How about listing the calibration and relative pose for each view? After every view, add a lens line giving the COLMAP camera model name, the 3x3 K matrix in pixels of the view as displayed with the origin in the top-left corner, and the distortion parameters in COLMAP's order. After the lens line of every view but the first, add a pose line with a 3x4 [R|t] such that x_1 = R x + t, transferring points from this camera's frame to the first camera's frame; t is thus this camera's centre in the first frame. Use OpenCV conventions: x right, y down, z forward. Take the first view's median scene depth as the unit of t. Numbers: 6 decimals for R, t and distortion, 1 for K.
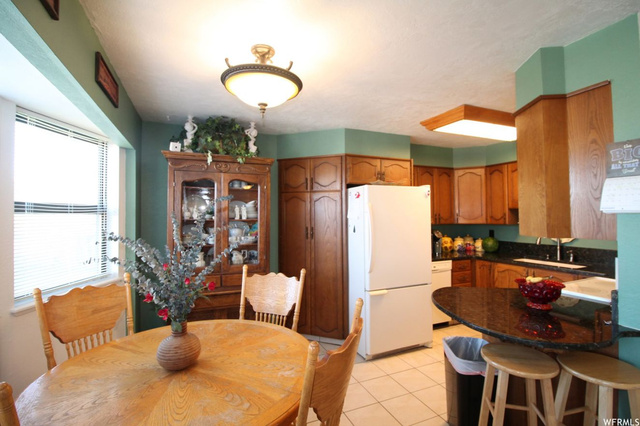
lens RADIAL K [[301.3, 0, 321.8], [0, 301.3, 209.2], [0, 0, 1]] dist [-0.004835, -0.001886]
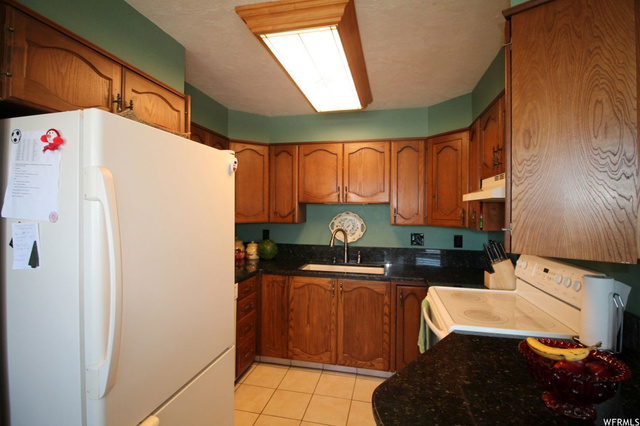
lens RADIAL K [[301.3, 0, 321.8], [0, 301.3, 209.2], [0, 0, 1]] dist [-0.004835, -0.001886]
pose [[0.591193, 0.012279, 0.806436, 0.031023], [-0.029280, 0.999552, 0.006245, 0.008823], [-0.805998, -0.027305, 0.591288, 0.490893]]
